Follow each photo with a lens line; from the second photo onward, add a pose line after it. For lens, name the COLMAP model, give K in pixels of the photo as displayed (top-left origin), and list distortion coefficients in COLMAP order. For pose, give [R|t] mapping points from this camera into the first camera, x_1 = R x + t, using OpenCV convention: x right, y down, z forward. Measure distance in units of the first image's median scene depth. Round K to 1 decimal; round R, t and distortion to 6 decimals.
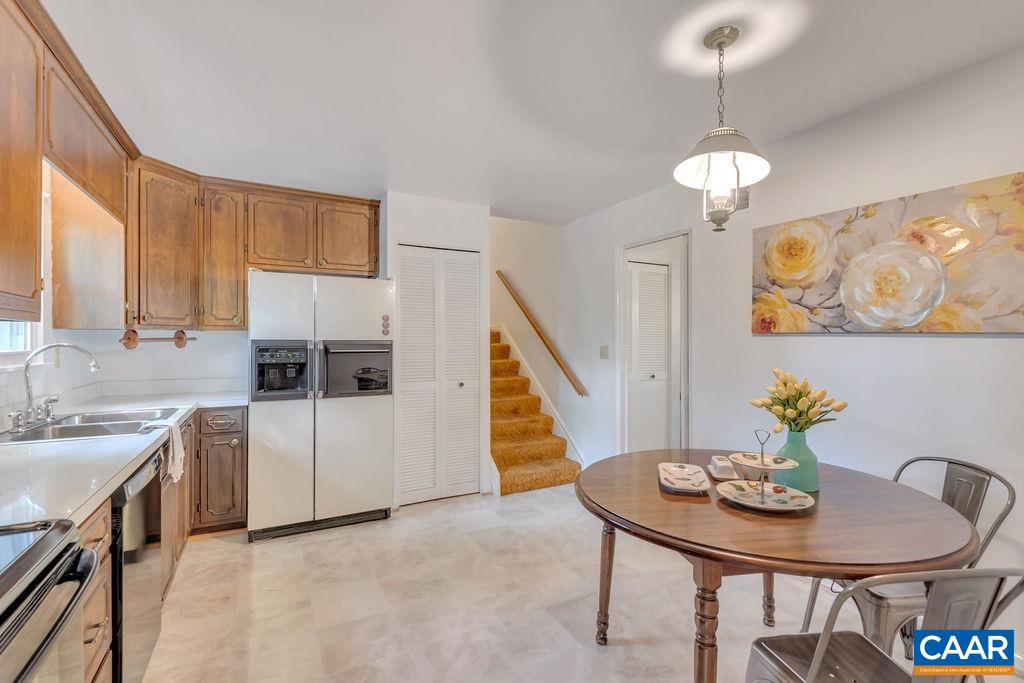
lens RADIAL K [[454.7, 0, 510.1], [0, 454.7, 341.8], [0, 0, 1]] dist [0.002532, -0.000119]
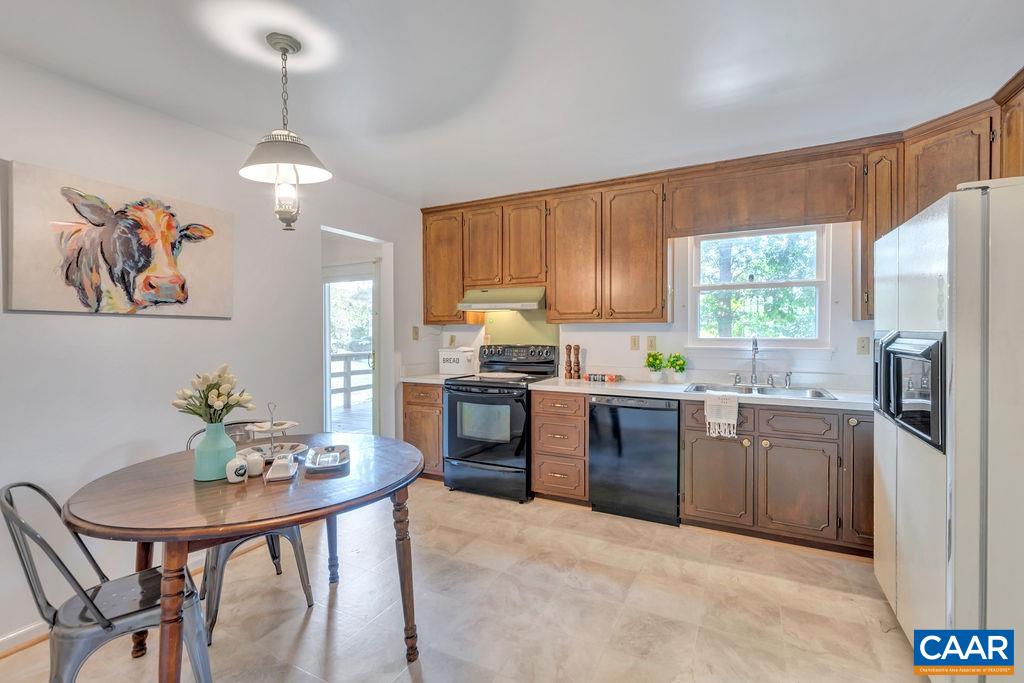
lens RADIAL K [[454.7, 0, 515.4], [0, 454.7, 340.6], [0, 0, 1]] dist [0.002532, -0.000119]
pose [[-0.817508, 0.019581, -0.575585, 0.485345], [0.012500, 0.999790, 0.016258, -0.010366], [0.575782, 0.006097, -0.817580, 1.639677]]
